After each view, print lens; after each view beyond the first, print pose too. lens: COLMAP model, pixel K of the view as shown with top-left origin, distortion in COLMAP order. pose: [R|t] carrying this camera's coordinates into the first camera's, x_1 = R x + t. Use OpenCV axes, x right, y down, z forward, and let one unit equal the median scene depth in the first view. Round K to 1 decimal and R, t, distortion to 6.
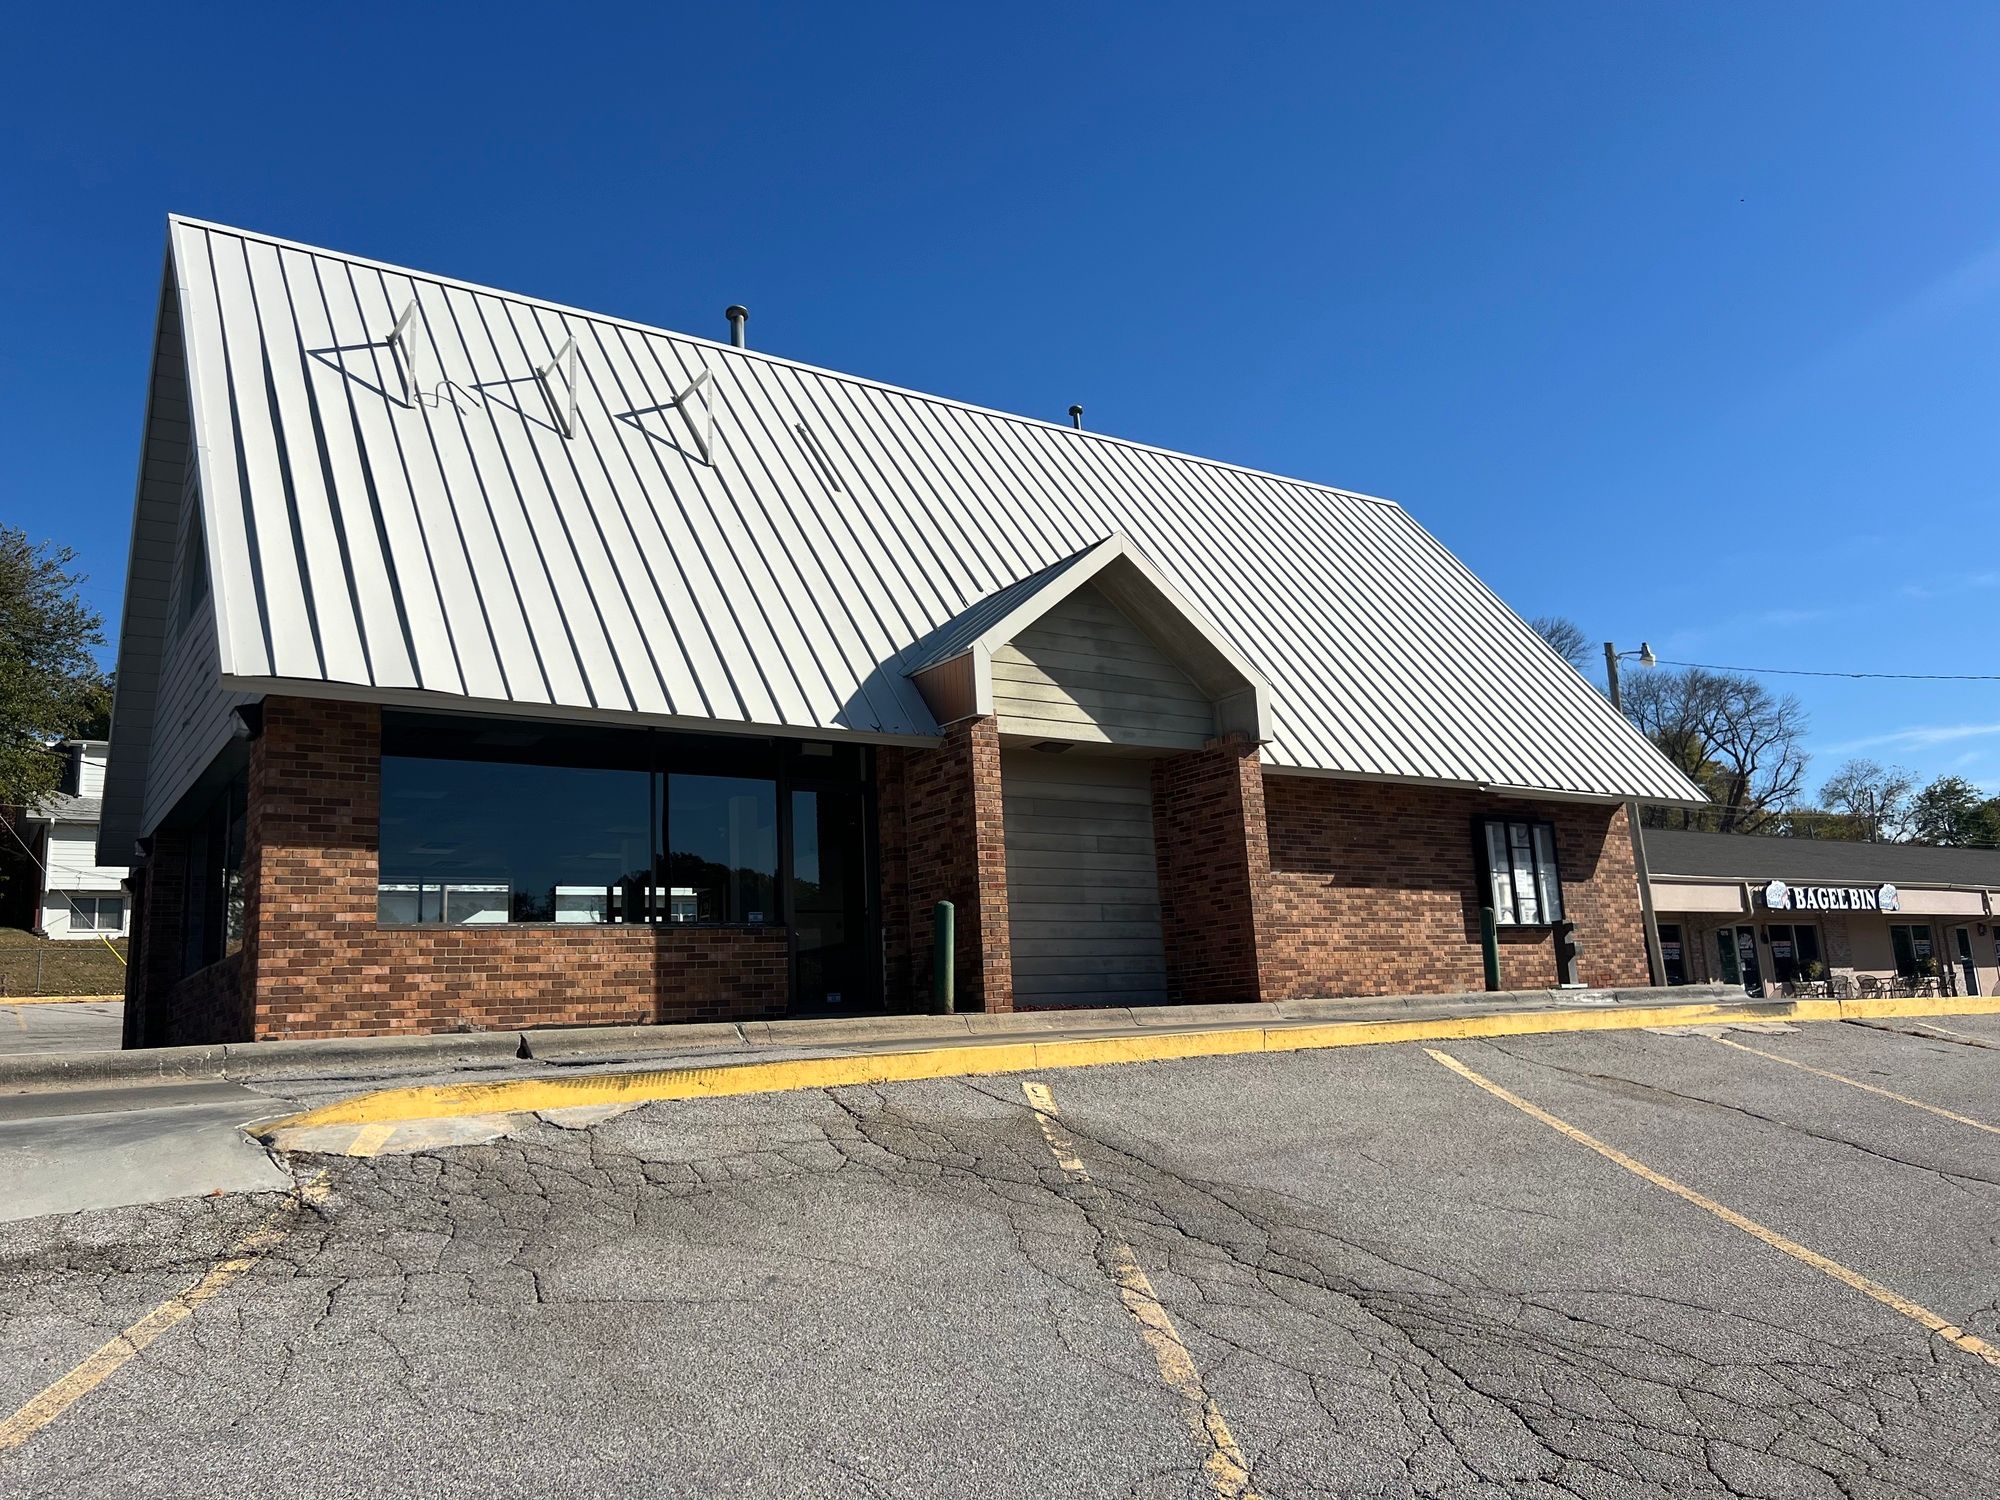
lens RADIAL K [[1476.2, 0, 1000.0], [0, 1476.2, 750.0], [0, 0, 1]] dist [0.065333, -0.001792]
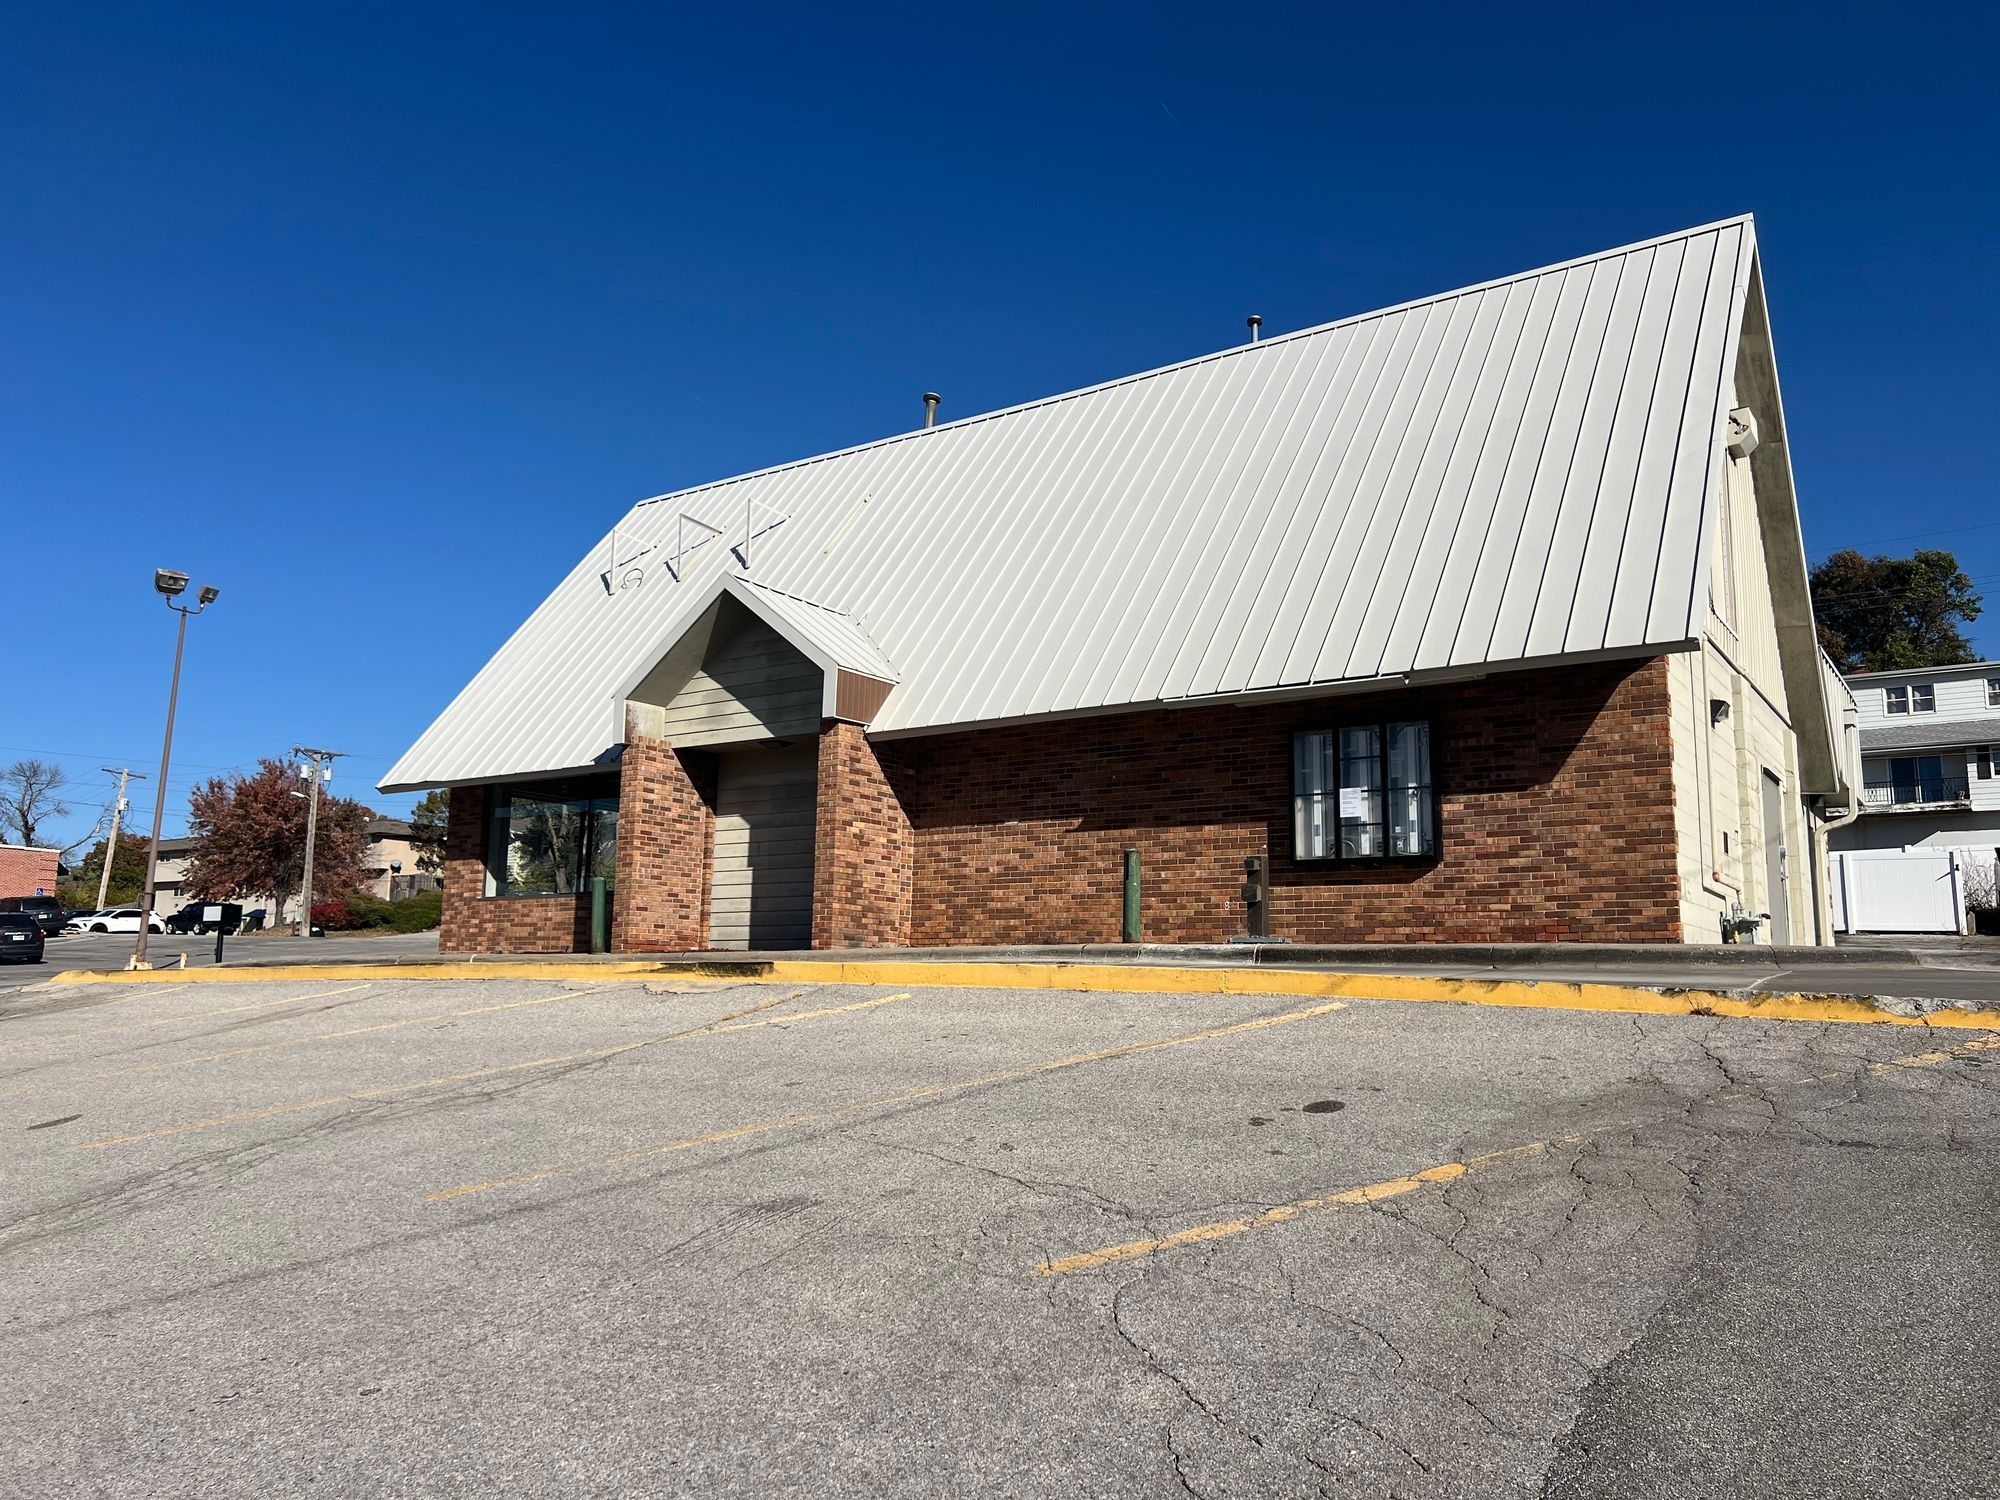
lens RADIAL K [[1476.2, 0, 1000.0], [0, 1476.2, 750.0], [0, 0, 1]] dist [0.065333, -0.001792]
pose [[0.369222, -0.100214, -0.923922, 1.086310], [0.145492, 0.988143, -0.049037, 0.079520], [0.917882, -0.116318, 0.379424, 0.600510]]
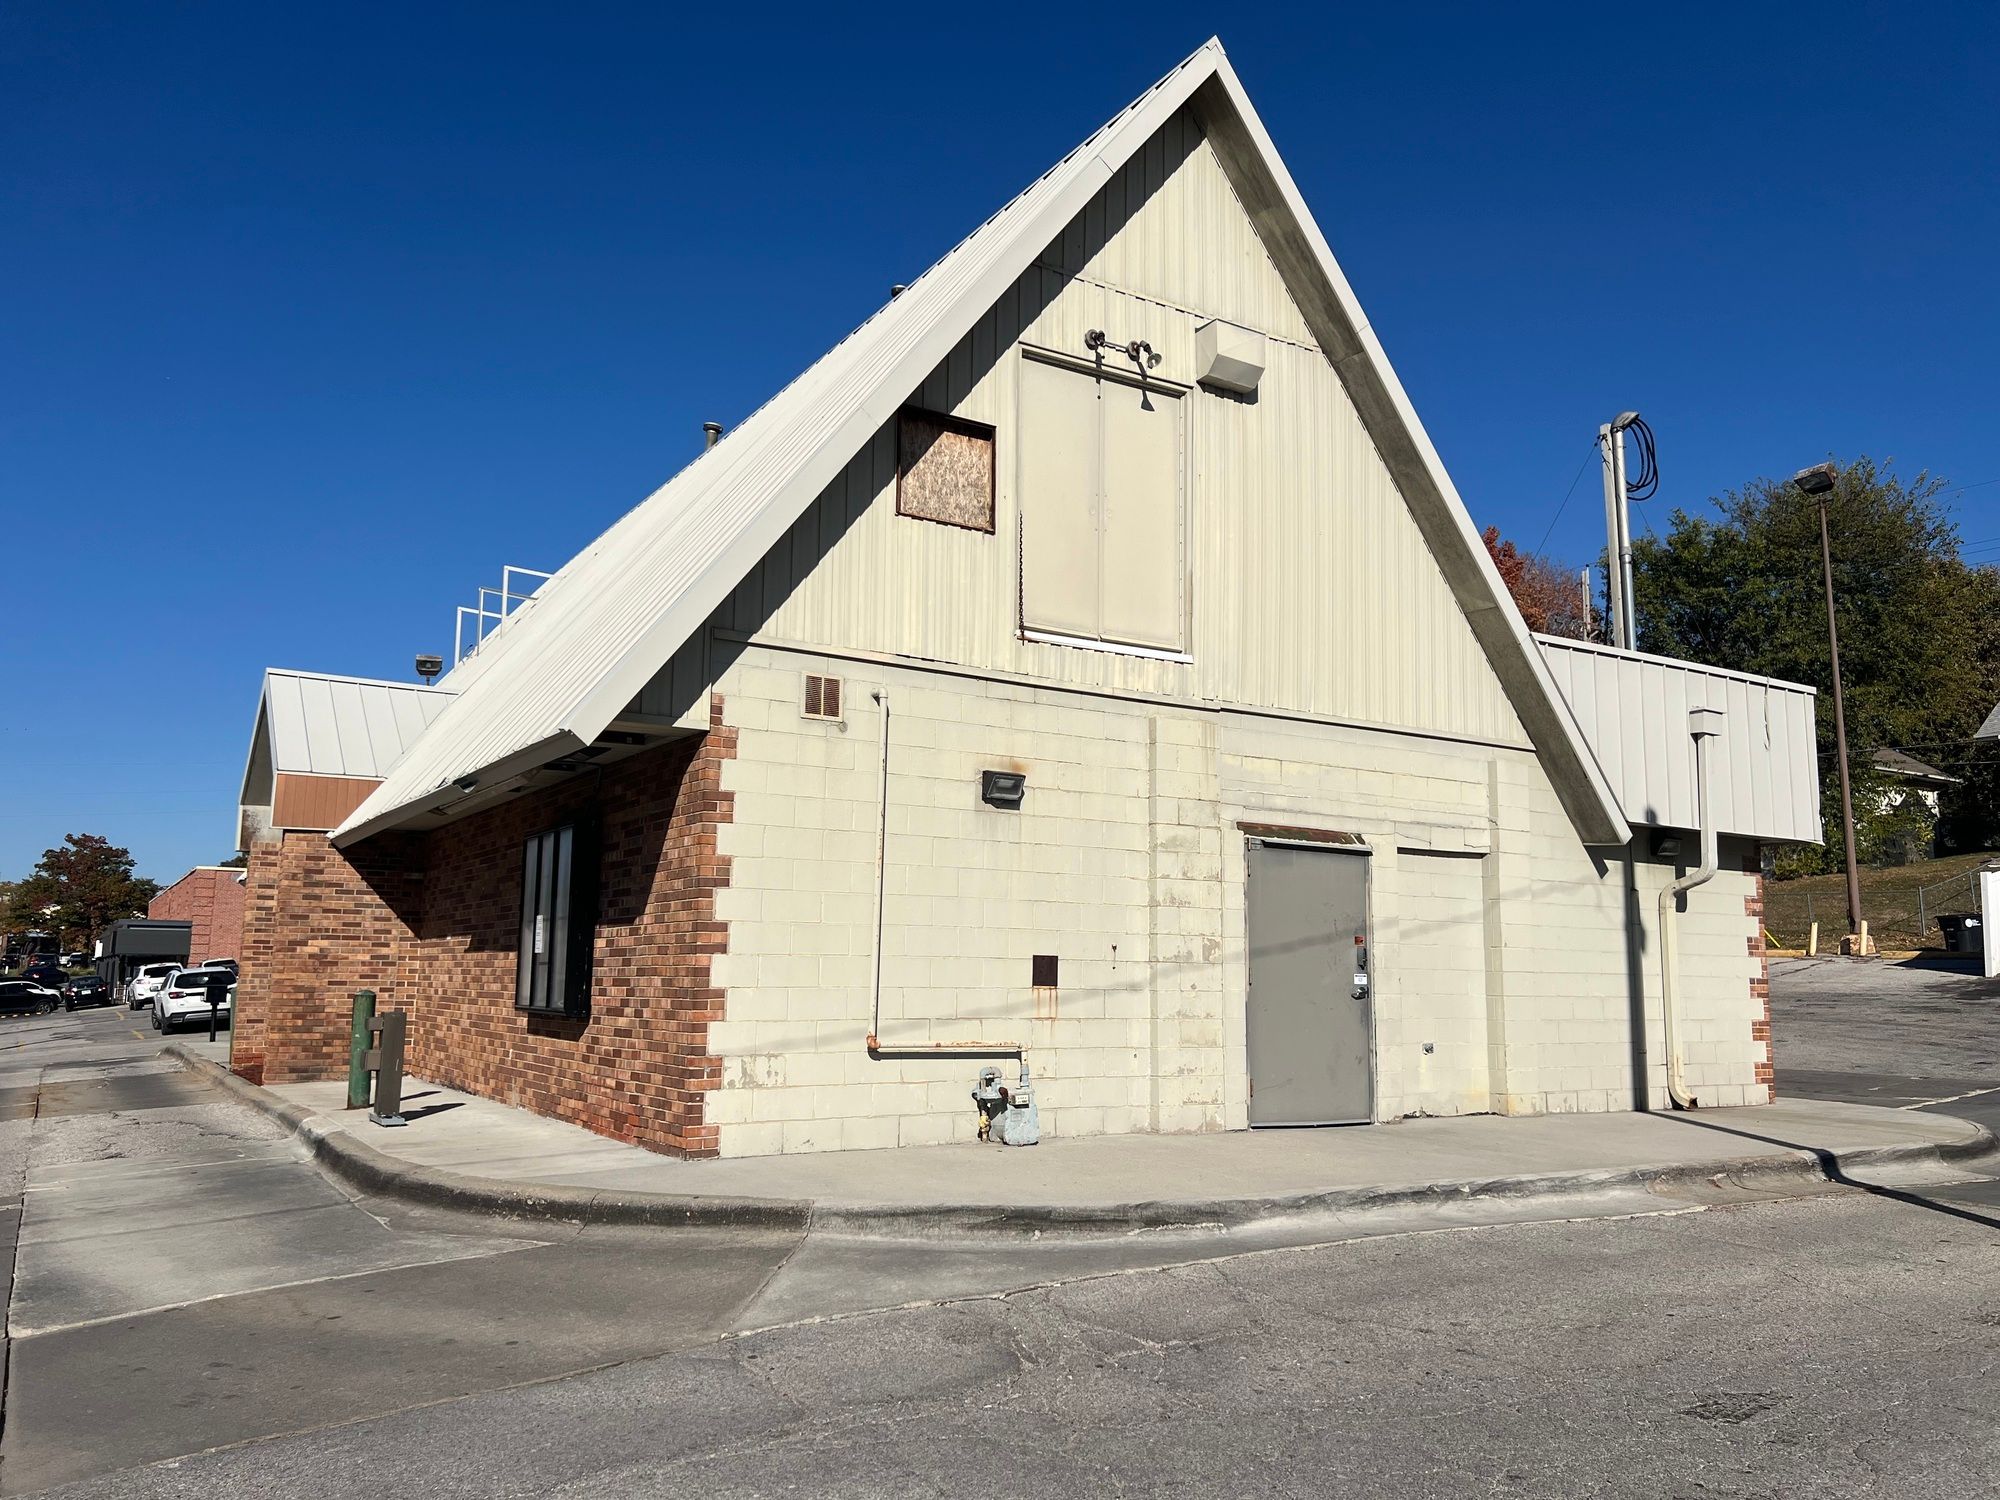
lens RADIAL K [[1505.4, 0, 1000.0], [0, 1505.4, 750.0], [0, 0, 1]] dist [0.062920, -0.000469]
pose [[-0.044899, -0.100596, -0.993914, 1.045613], [0.180521, 0.977721, -0.107112, 0.125460], [0.982546, -0.184231, -0.025739, 1.327954]]
